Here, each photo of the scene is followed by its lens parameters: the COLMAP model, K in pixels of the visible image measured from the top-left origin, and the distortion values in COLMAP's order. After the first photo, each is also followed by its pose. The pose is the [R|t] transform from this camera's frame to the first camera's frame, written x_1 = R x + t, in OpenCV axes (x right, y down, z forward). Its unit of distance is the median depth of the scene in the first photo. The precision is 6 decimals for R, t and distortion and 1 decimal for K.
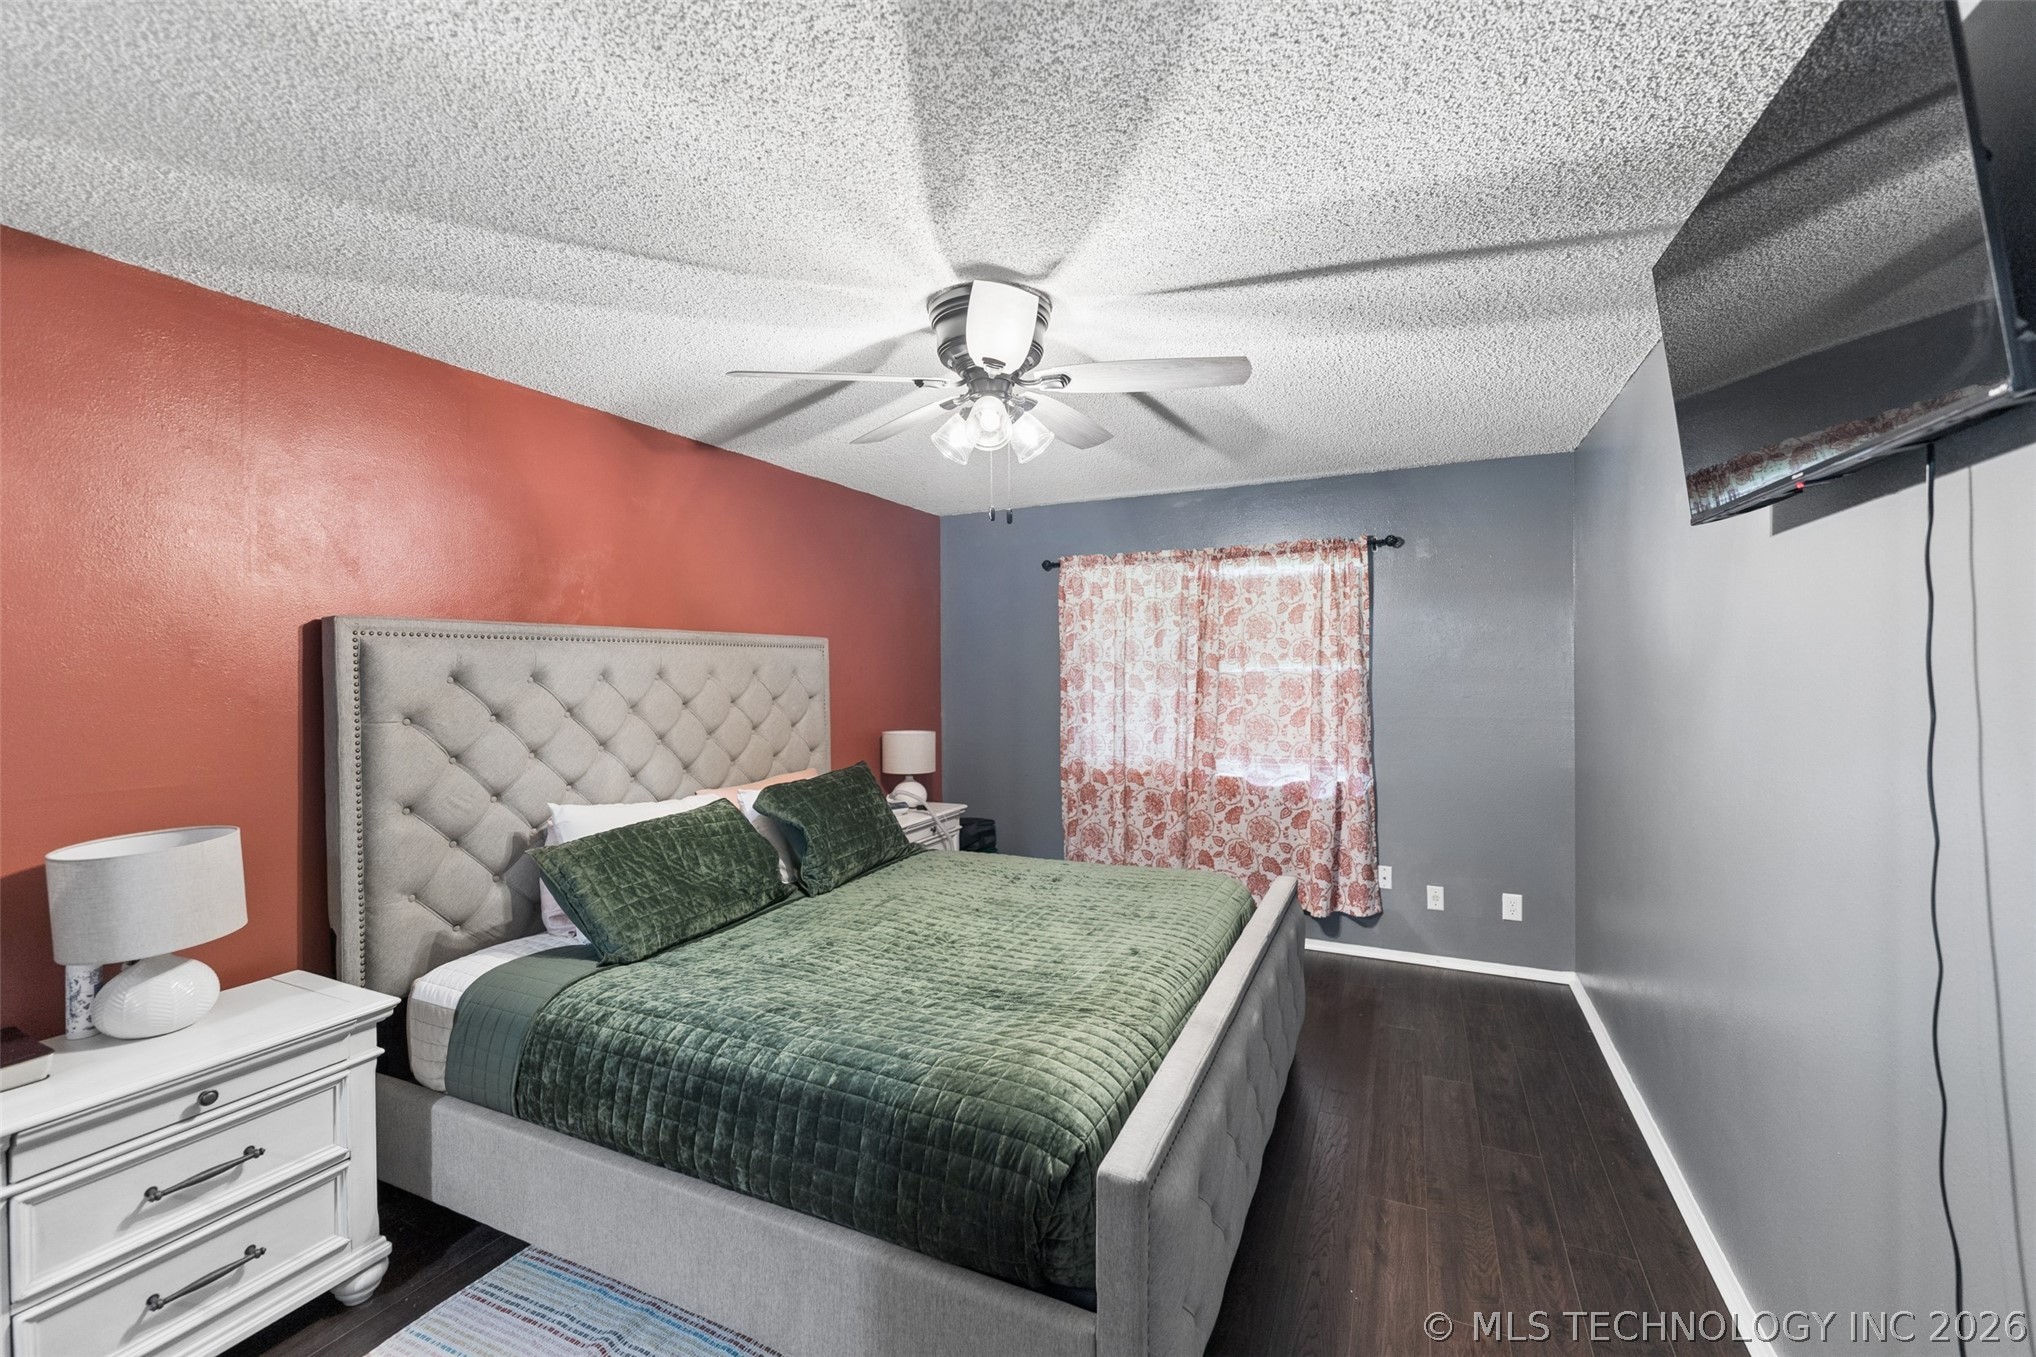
lens RADIAL K [[832.4, 0, 1018.0], [0, 832.4, 678.5], [0, 0, 1]] dist [-0.001955, -0.000190]
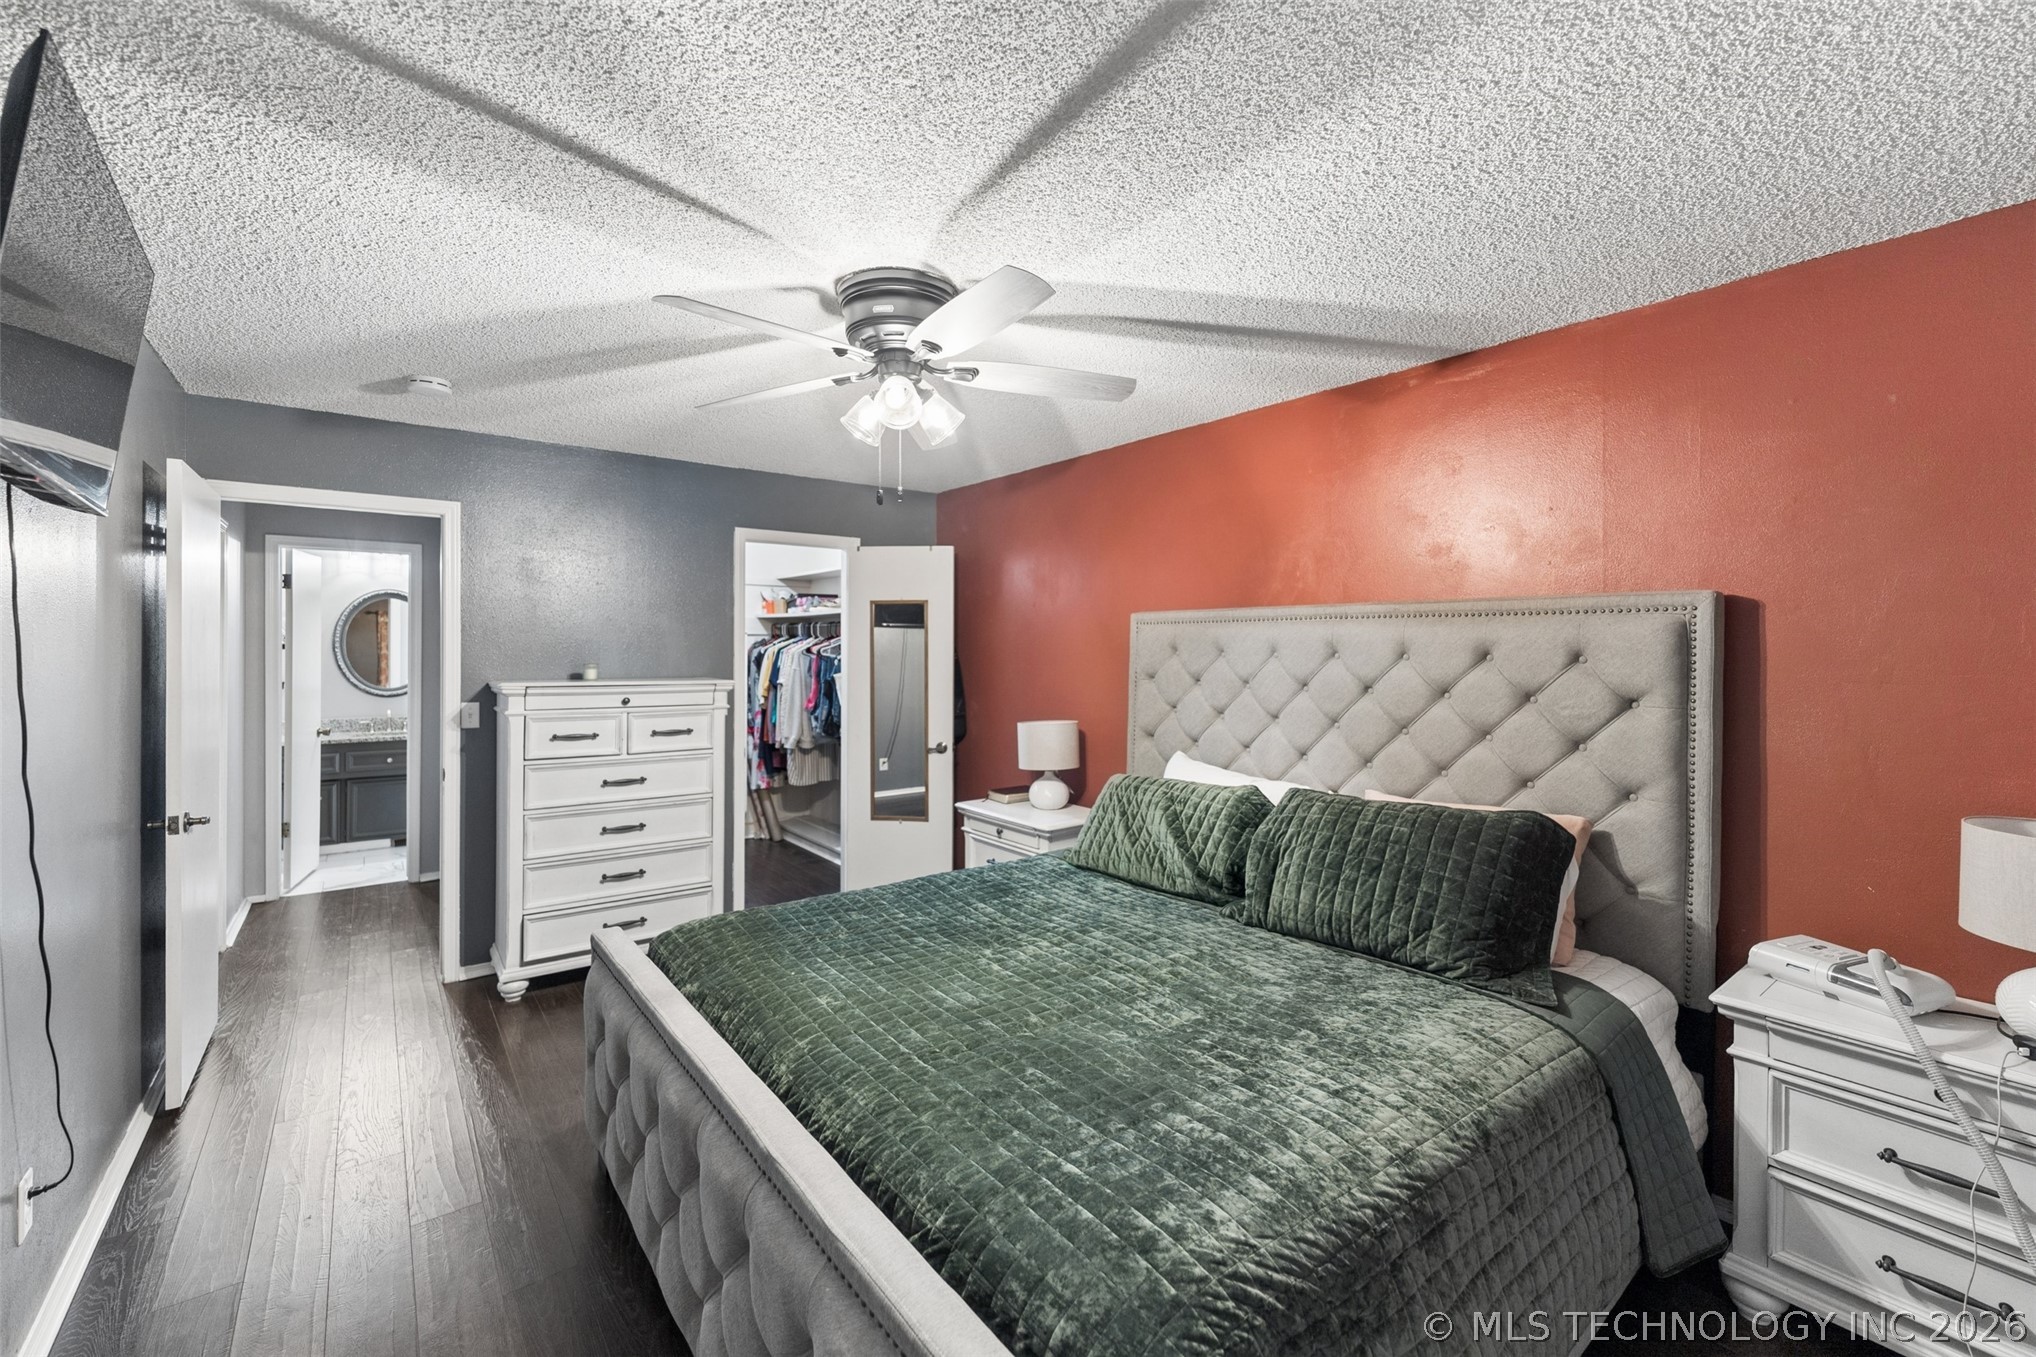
lens RADIAL K [[835.2, 0, 1018.9], [0, 835.2, 639.8], [0, 0, 1]] dist [-0.000500, -0.000030]
pose [[-0.451842, -0.005626, -0.892080, 0.681432], [-0.014307, 0.999897, 0.000941, -0.017675], [0.891983, 0.013188, -0.451876, 1.342262]]
